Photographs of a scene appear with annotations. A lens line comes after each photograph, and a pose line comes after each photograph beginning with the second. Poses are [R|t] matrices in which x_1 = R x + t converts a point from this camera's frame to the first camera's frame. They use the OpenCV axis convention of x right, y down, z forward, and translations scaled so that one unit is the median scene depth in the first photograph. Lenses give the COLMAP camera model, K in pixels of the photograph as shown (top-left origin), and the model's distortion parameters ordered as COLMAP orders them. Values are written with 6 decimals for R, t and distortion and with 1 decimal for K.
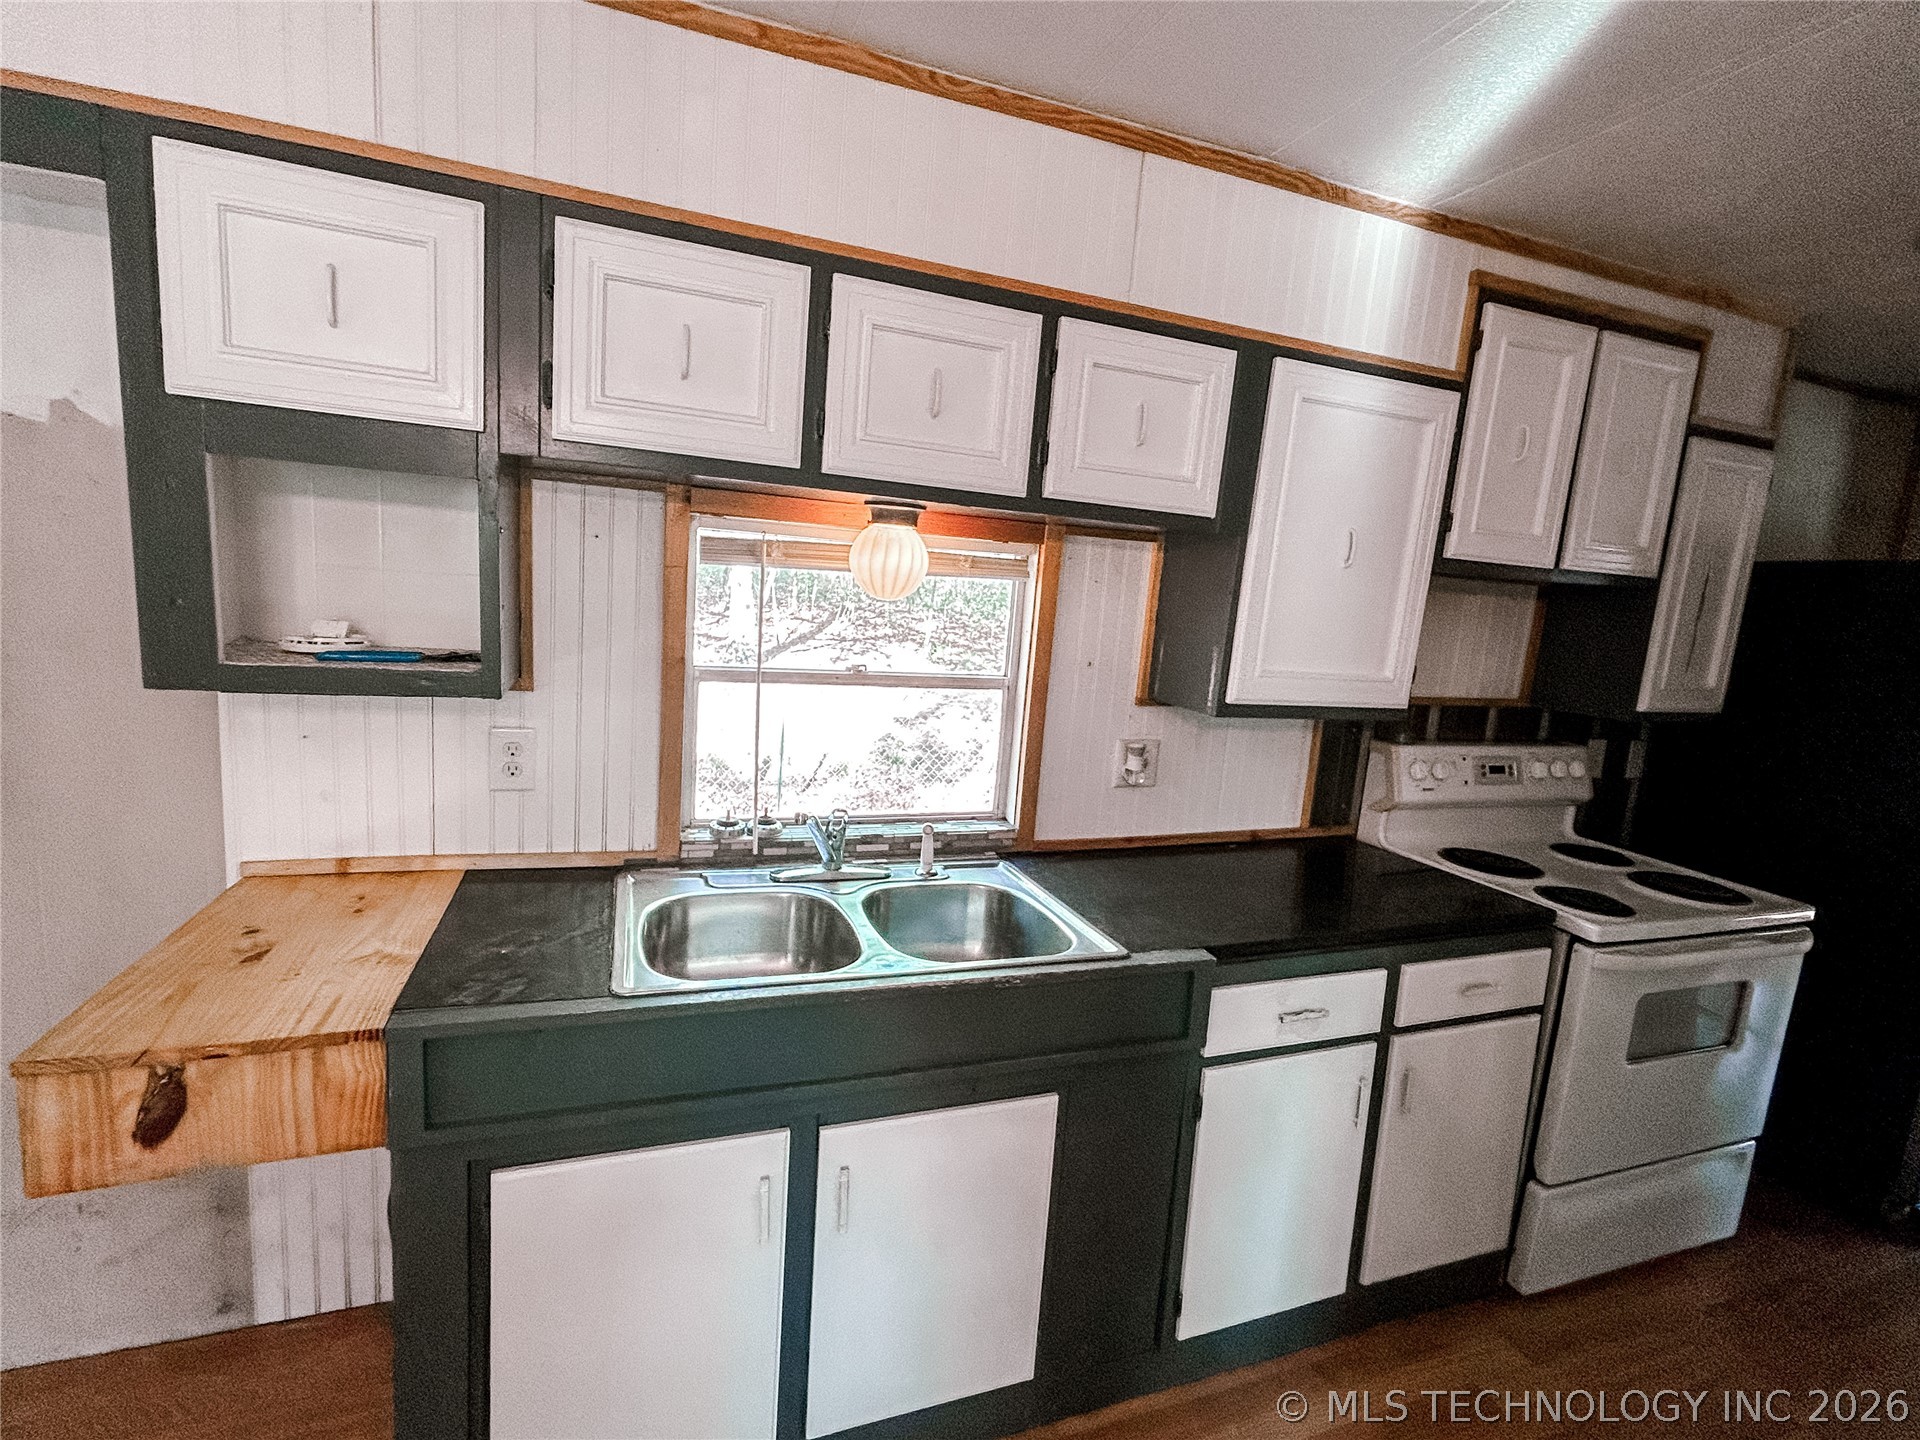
lens RADIAL K [[850.9, 0, 960.0], [0, 850.9, 720.0], [0, 0, 1]] dist [-0.000725, 0.001216]
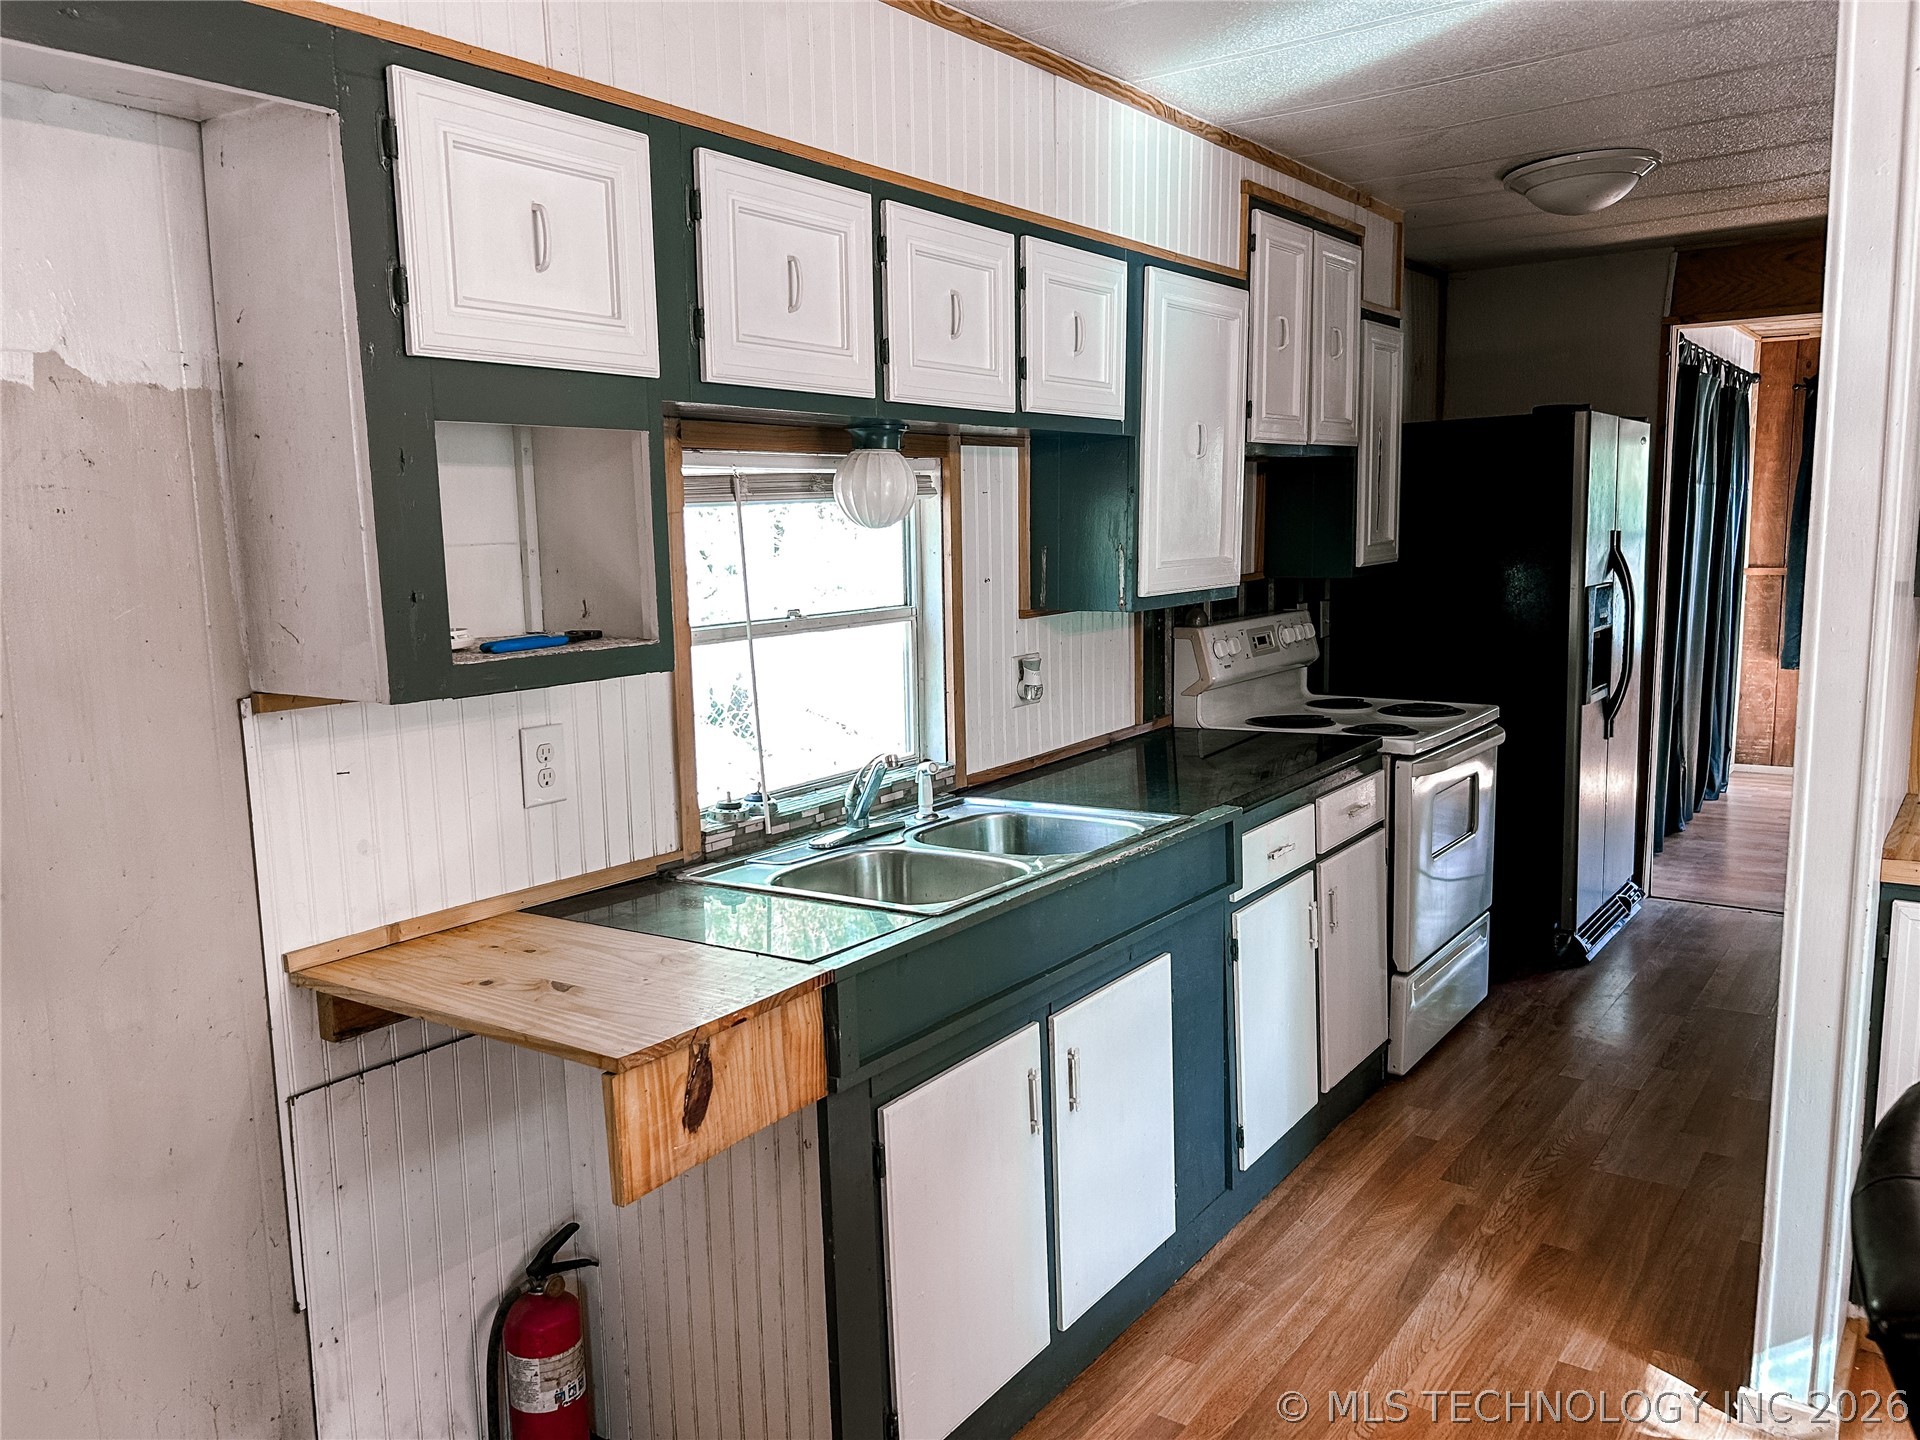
lens RADIAL K [[1442.3, 0, 957.7], [0, 1442.3, 729.1], [0, 0, 1]] dist [0.073331, -0.092269]
pose [[0.814285, -0.171342, 0.554600, -0.870098], [0.165113, 0.984344, 0.061684, -0.006710], [-0.556486, 0.041343, 0.829827, -0.330705]]
